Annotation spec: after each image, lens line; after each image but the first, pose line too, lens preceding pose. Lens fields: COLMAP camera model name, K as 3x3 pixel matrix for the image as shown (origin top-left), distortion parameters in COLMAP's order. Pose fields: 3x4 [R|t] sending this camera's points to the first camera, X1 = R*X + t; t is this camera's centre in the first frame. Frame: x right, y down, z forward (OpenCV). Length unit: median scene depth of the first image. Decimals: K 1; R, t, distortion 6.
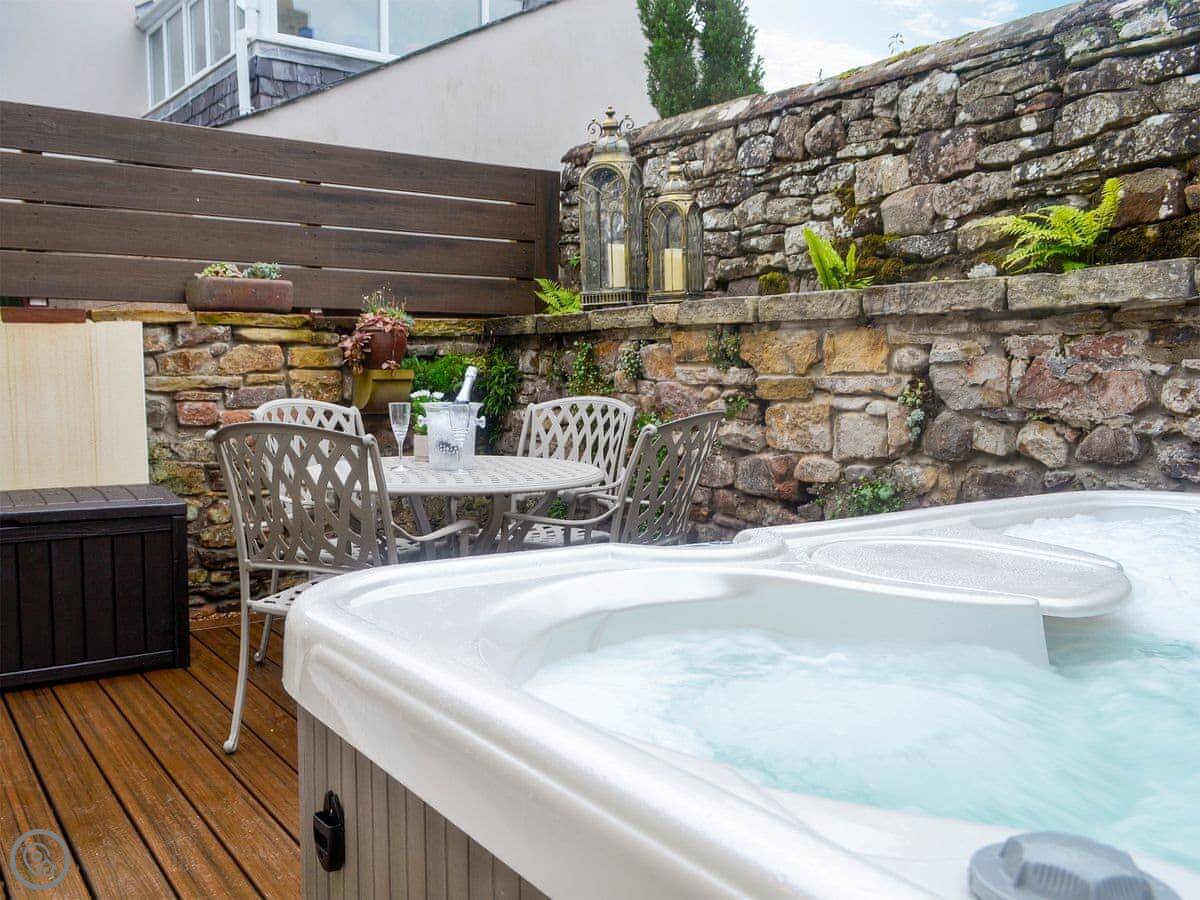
lens RADIAL K [[1072.0, 0, 598.2], [0, 1072.0, 496.7], [0, 0, 1]] dist [0.012625, 0.012975]
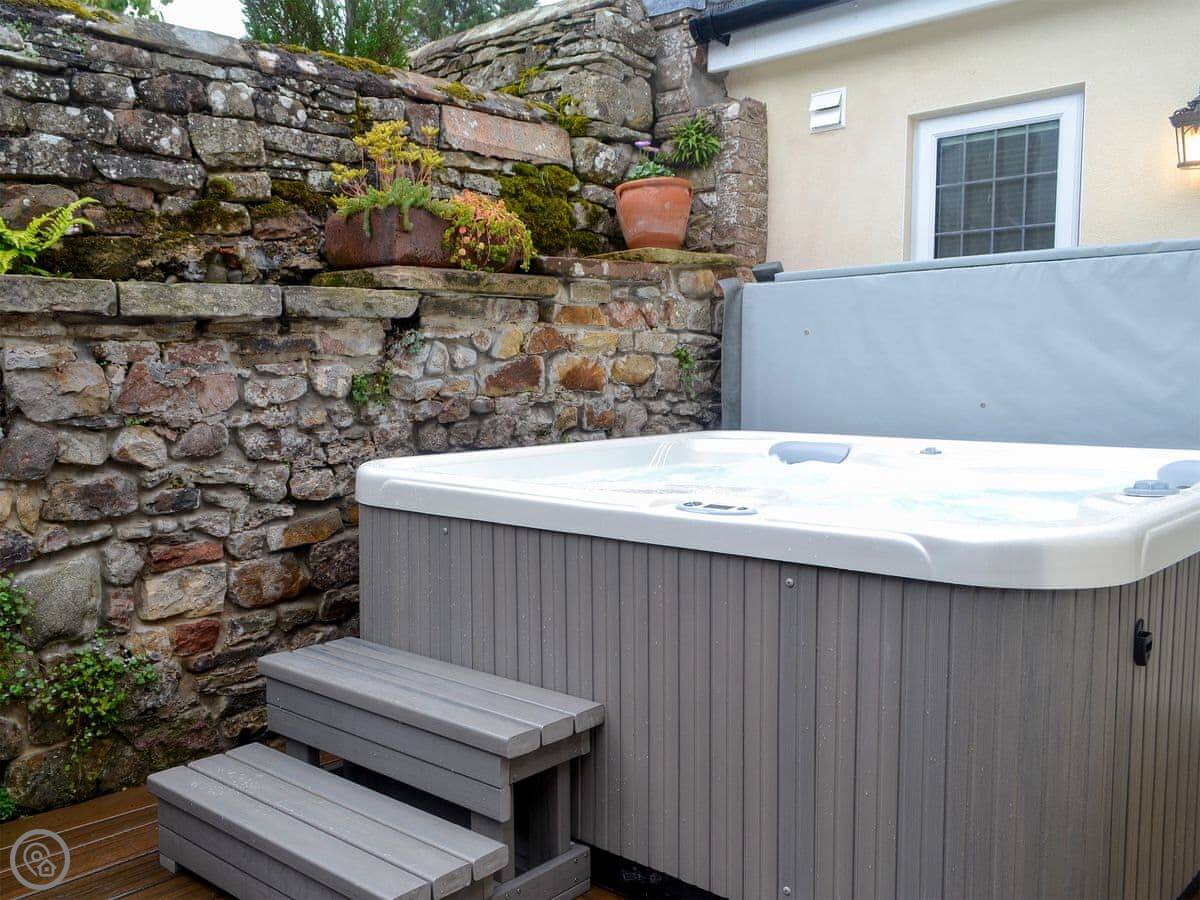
lens RADIAL K [[1072.0, 0, 598.2], [0, 1072.0, 496.7], [0, 0, 1]] dist [0.012625, 0.012975]
pose [[-0.229407, -0.113101, 0.966737, -0.698721], [0.136141, 0.979734, 0.146928, -0.095259], [-0.963762, 0.165319, -0.209361, 0.810184]]
